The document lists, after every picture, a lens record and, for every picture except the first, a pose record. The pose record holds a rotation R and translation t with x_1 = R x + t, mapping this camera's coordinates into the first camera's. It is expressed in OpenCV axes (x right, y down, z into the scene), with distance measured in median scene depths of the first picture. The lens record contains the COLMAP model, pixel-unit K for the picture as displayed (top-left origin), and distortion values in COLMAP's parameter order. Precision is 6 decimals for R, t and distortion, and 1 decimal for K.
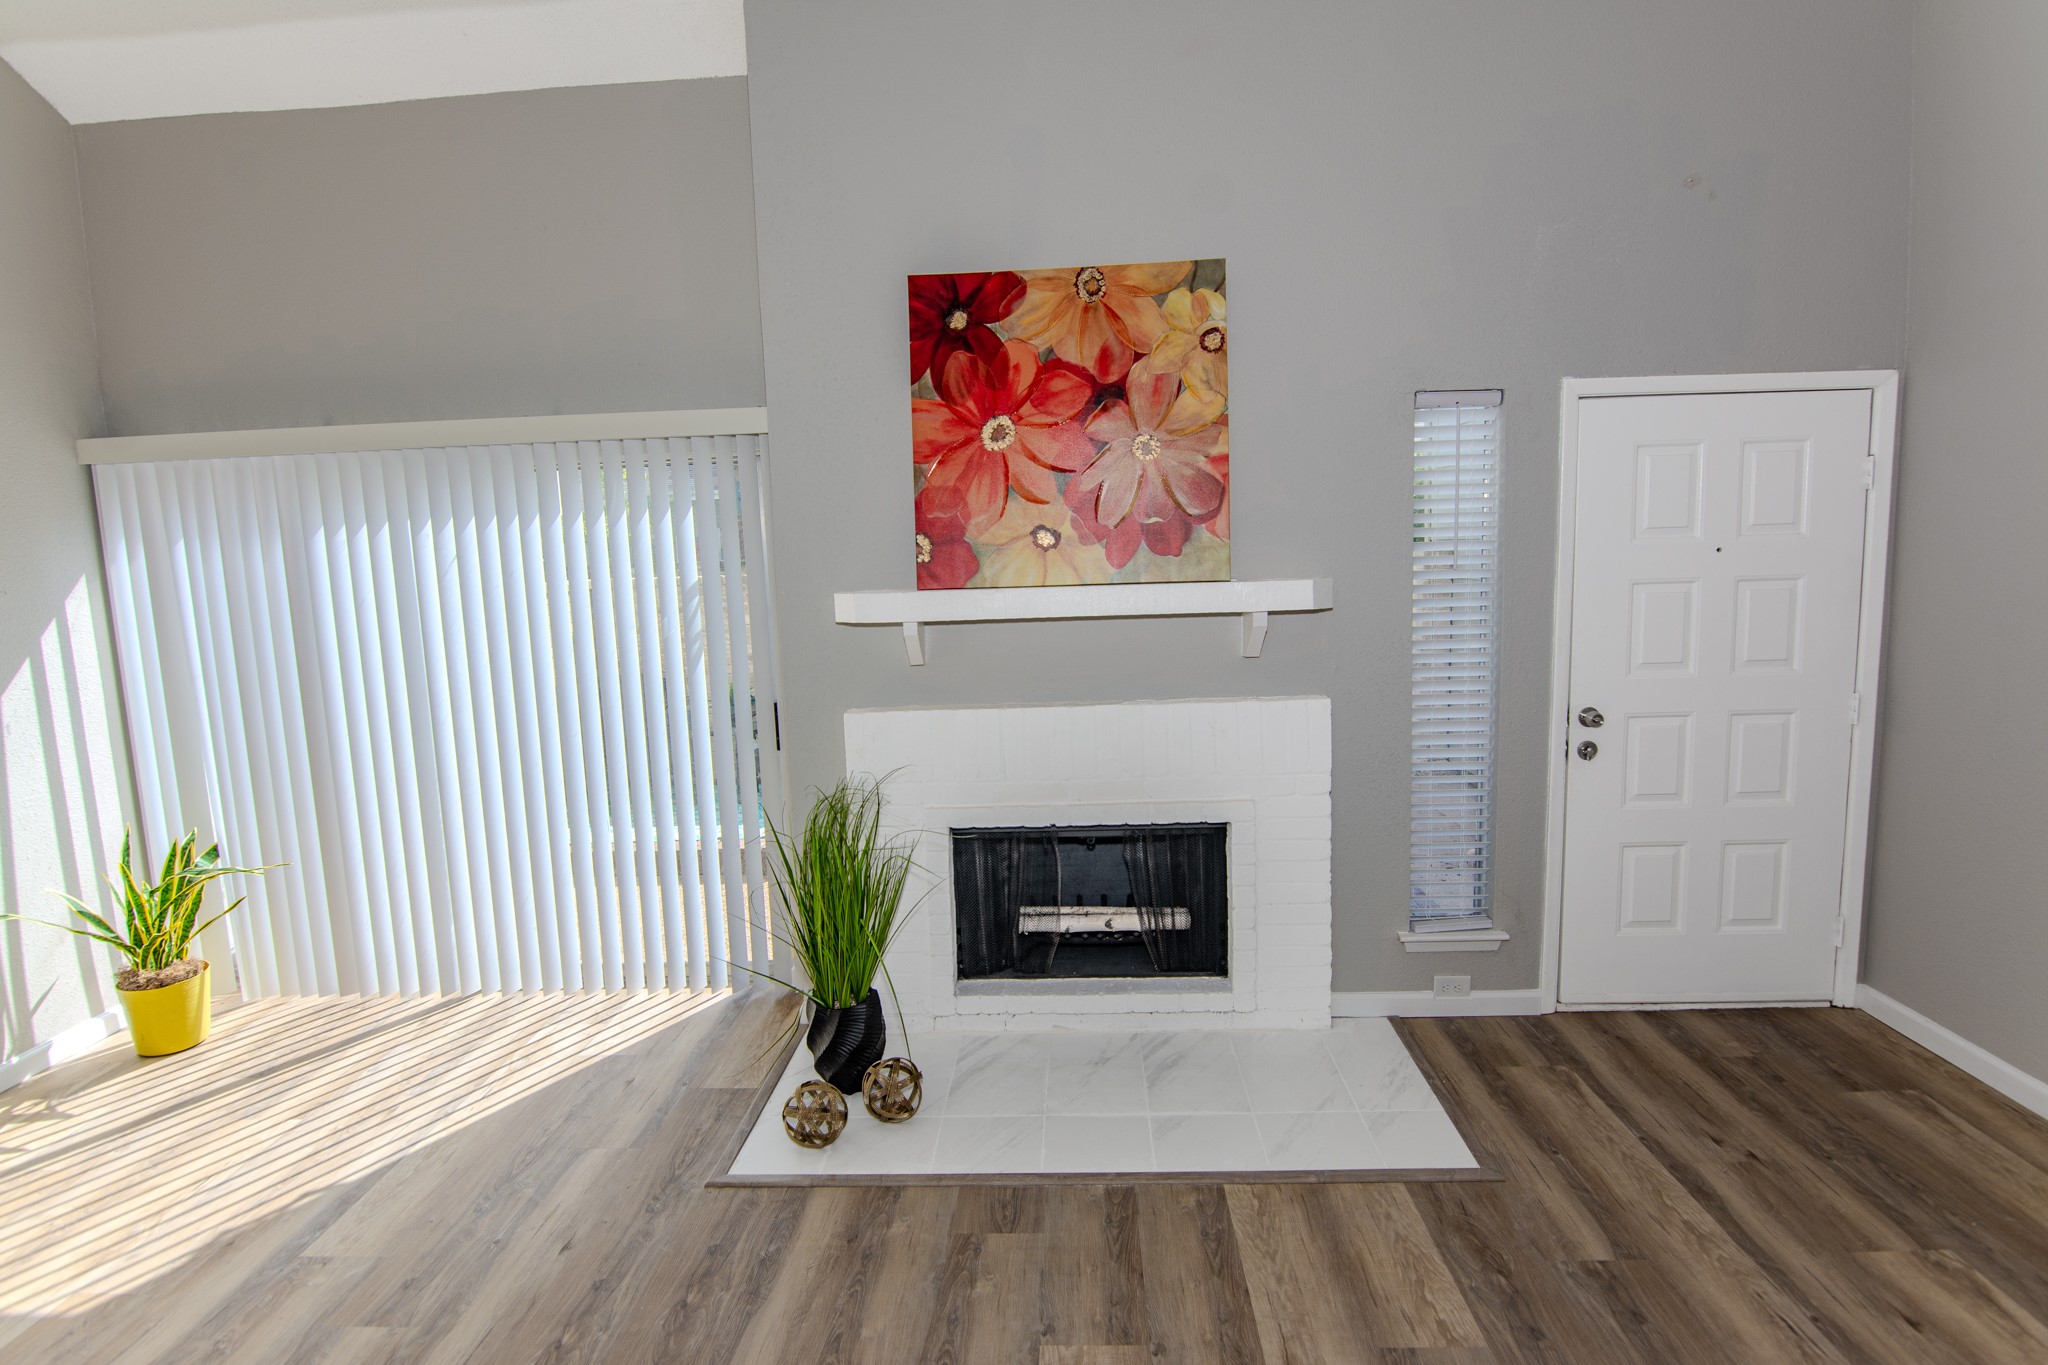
lens RADIAL K [[1031.9, 0, 1024.8], [0, 1031.9, 675.2], [0, 0, 1]] dist [-0.013021, -0.001163]
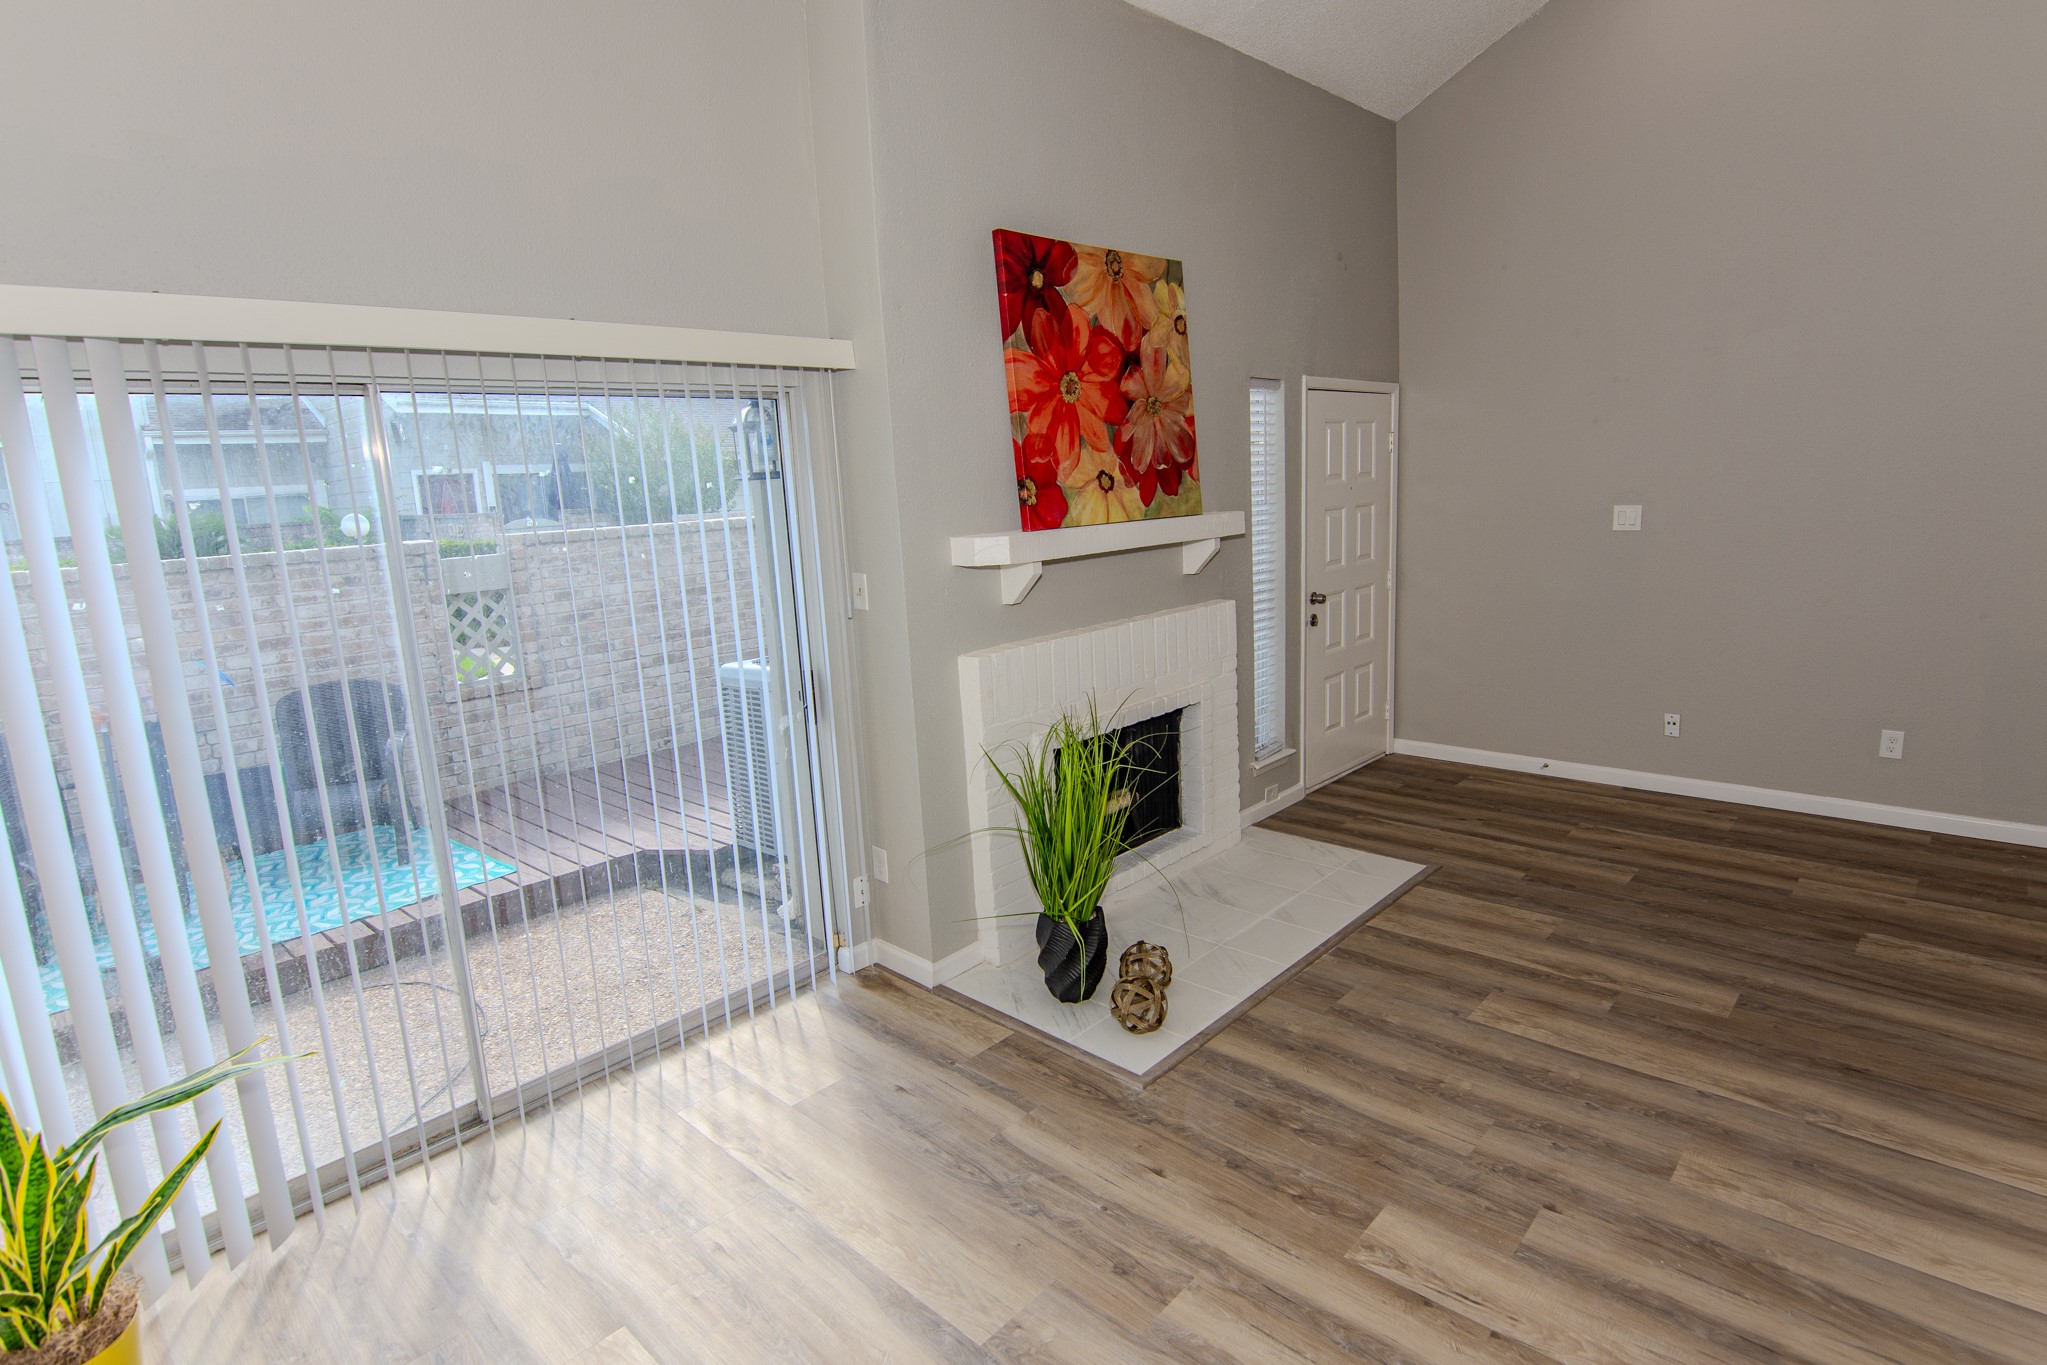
lens RADIAL K [[1044.1, 0, 1025.2], [0, 1044.1, 673.6], [0, 0, 1]] dist [0.001287, -0.019268]
pose [[0.652108, -0.137332, 0.745583, -0.949613], [0.121136, 0.989695, 0.076347, -0.020240], [-0.748385, 0.040530, 0.662025, 0.302275]]
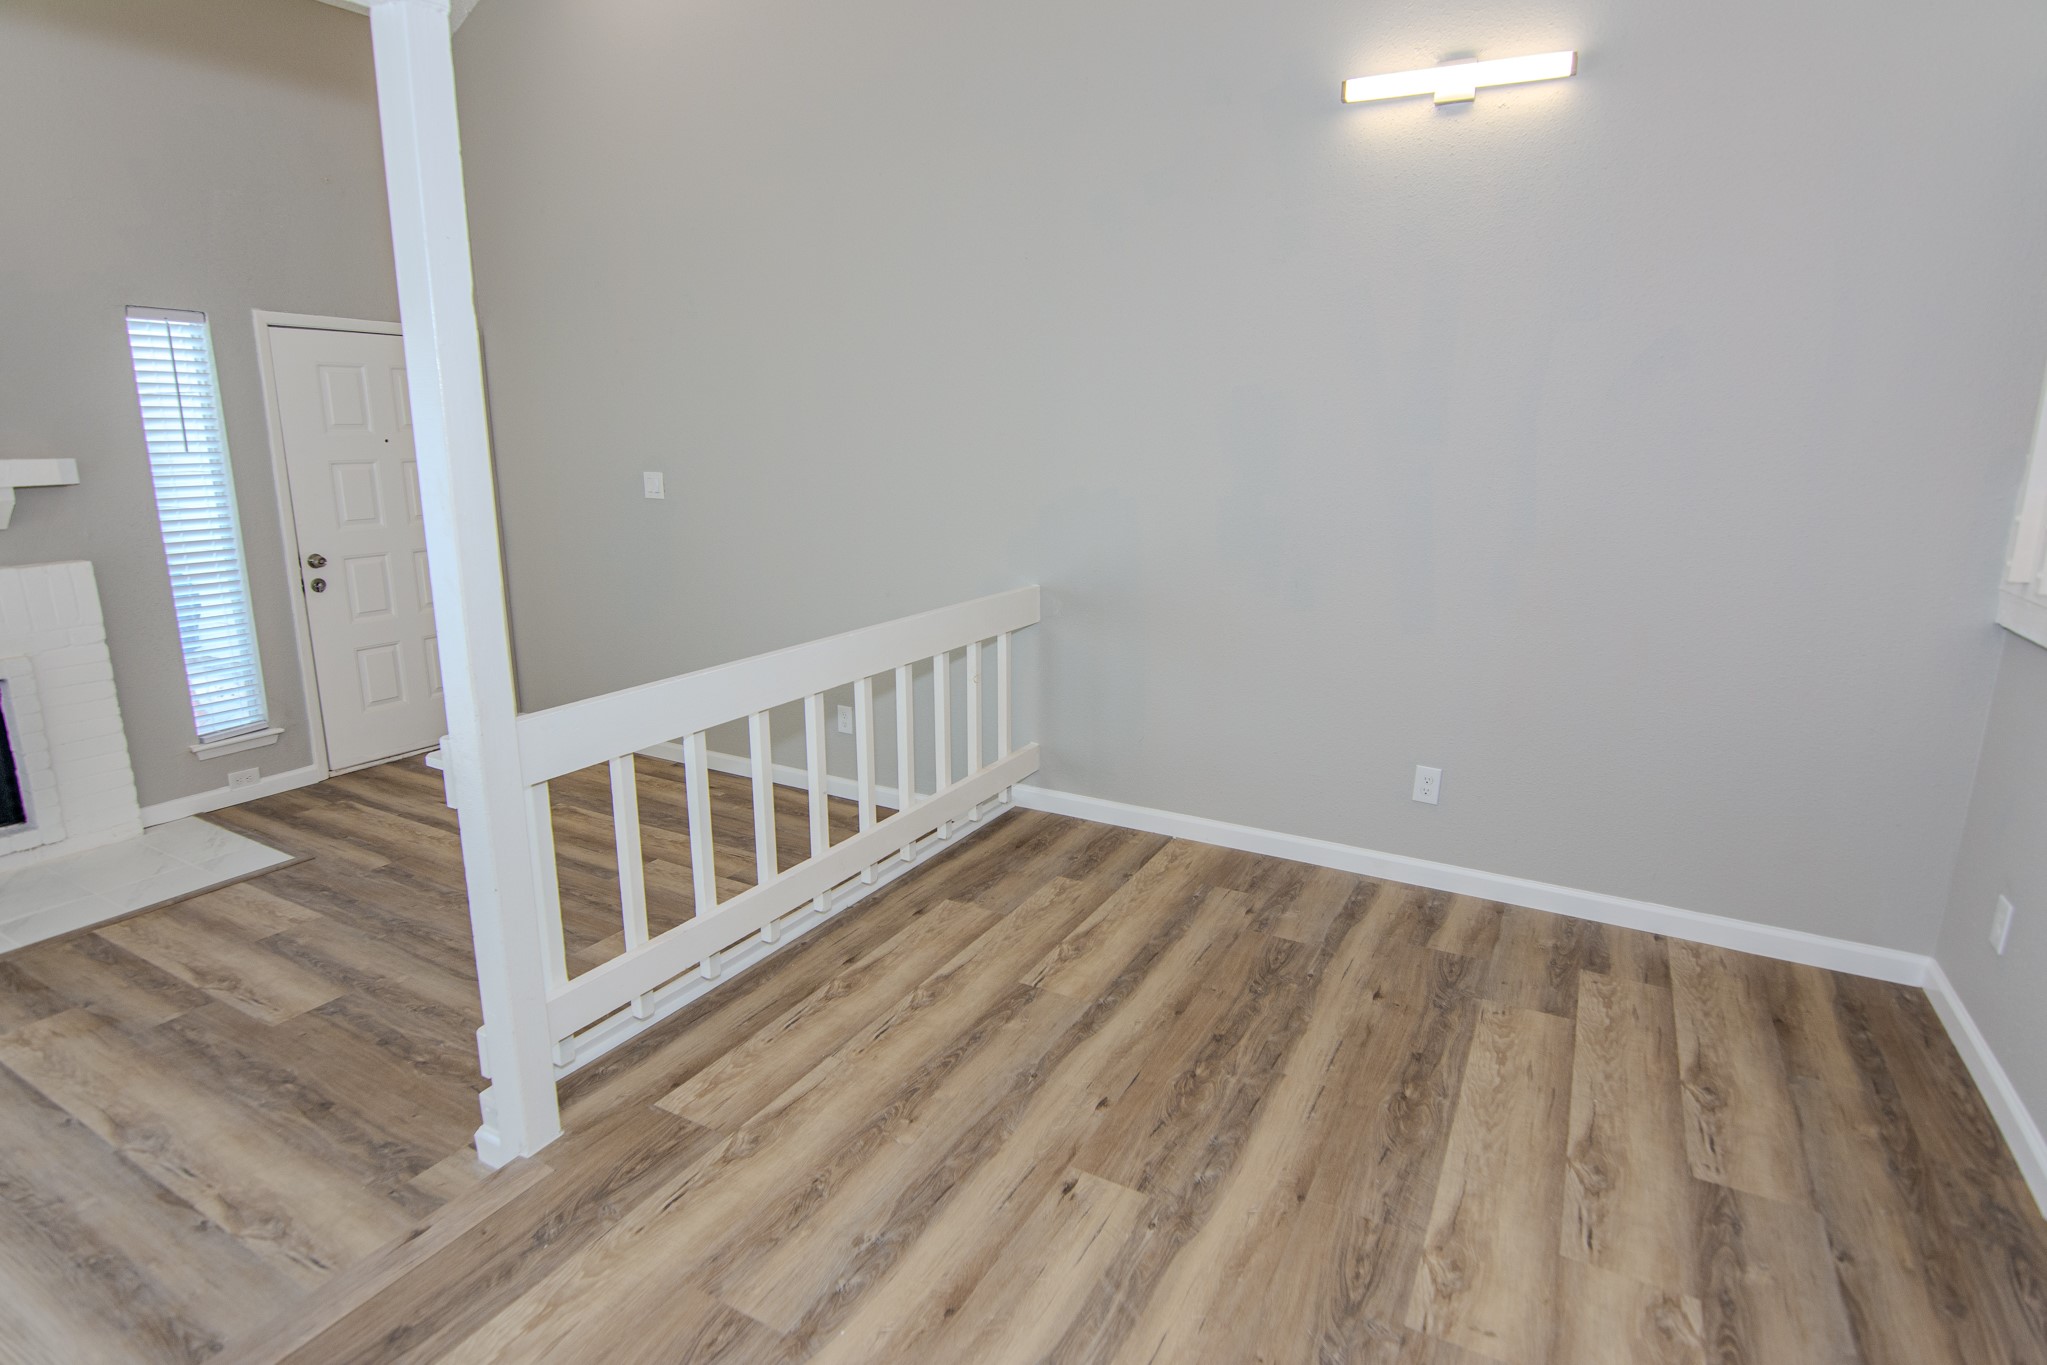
lens RADIAL K [[1044.1, 0, 1025.2], [0, 1044.1, 673.6], [0, 0, 1]] dist [0.001287, -0.019268]
pose [[0.444435, -0.164671, 0.880546, -0.299950], [0.088741, 0.986218, 0.139642, 0.082667], [-0.891405, 0.016079, 0.452922, -0.510542]]
